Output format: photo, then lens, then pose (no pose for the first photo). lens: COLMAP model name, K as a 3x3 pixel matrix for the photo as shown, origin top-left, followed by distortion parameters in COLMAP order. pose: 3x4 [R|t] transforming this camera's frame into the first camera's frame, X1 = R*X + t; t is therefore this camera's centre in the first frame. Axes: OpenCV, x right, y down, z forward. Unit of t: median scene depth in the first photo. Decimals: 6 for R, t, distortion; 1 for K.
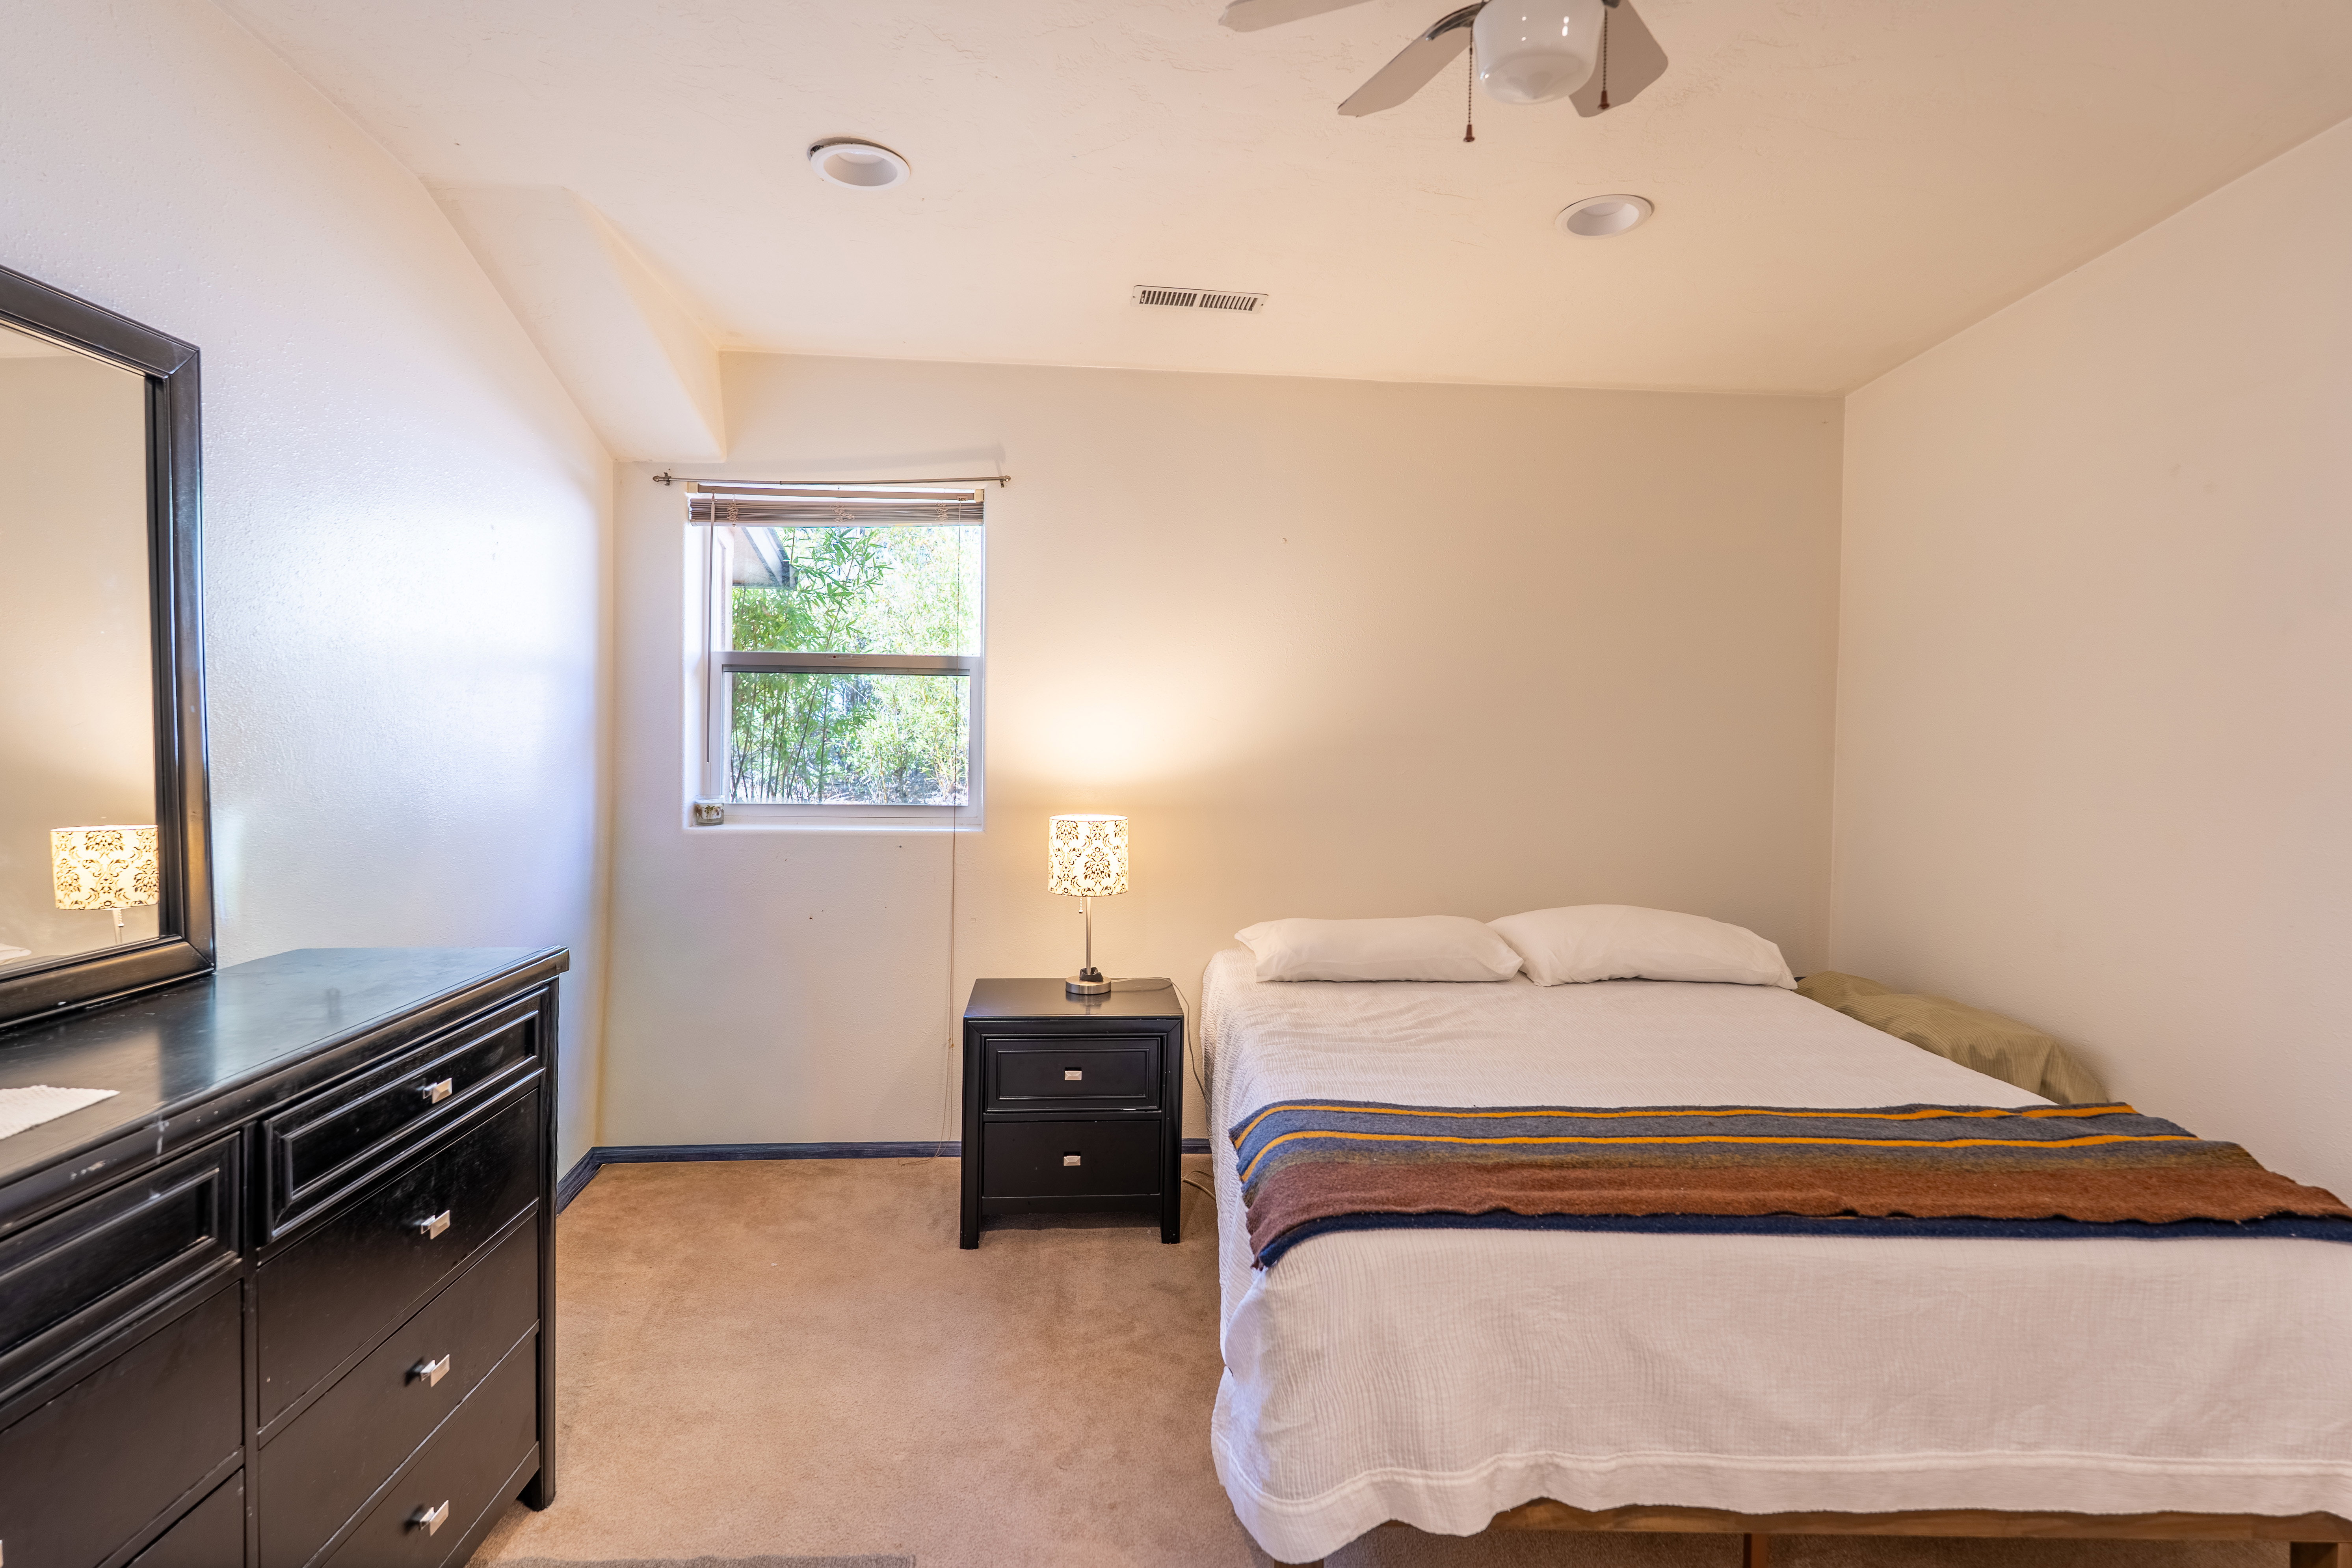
lens RADIAL K [[1155.2, 0, 1177.6], [0, 1155.2, 738.3], [0, 0, 1]] dist [-0.001460, -0.000663]
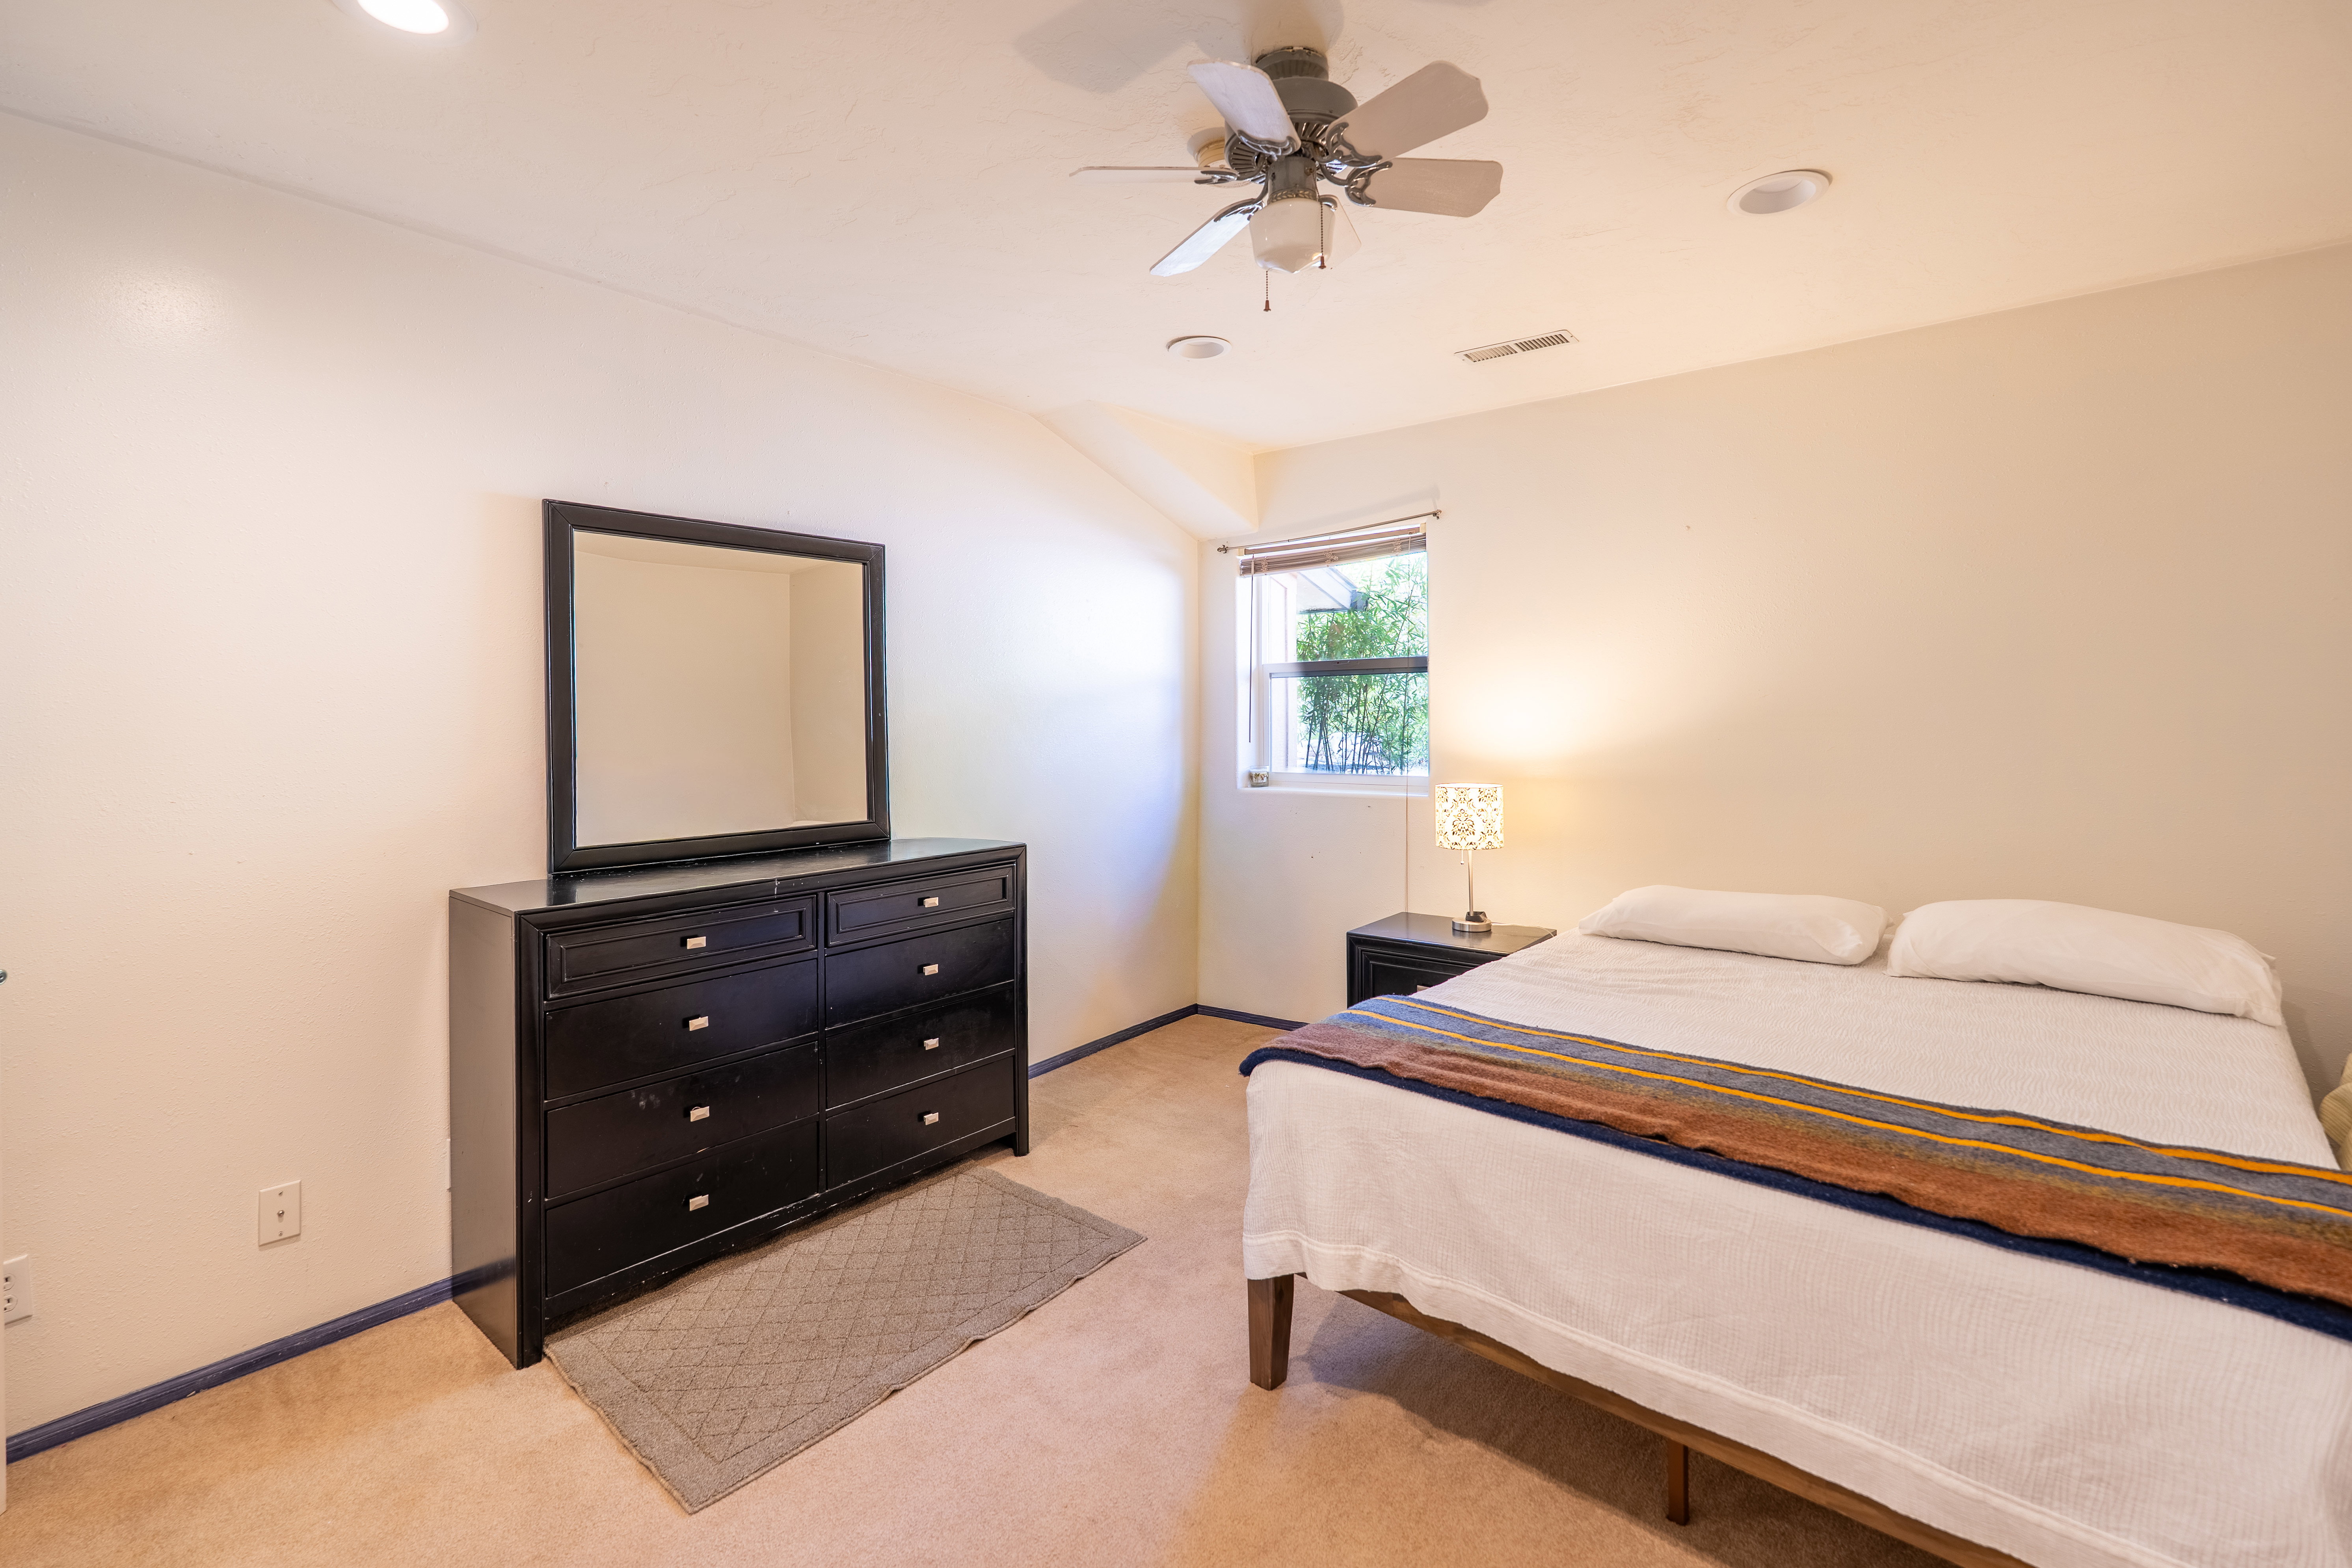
lens RADIAL K [[1078.3, 0, 1172.8], [0, 1078.3, 688.4], [0, 0, 1]] dist [-0.001438, -0.000076]
pose [[0.722860, -0.040657, -0.689797, 0.814978], [0.014779, 0.998949, -0.043391, 0.019389], [0.690836, 0.021172, 0.722701, -0.056592]]
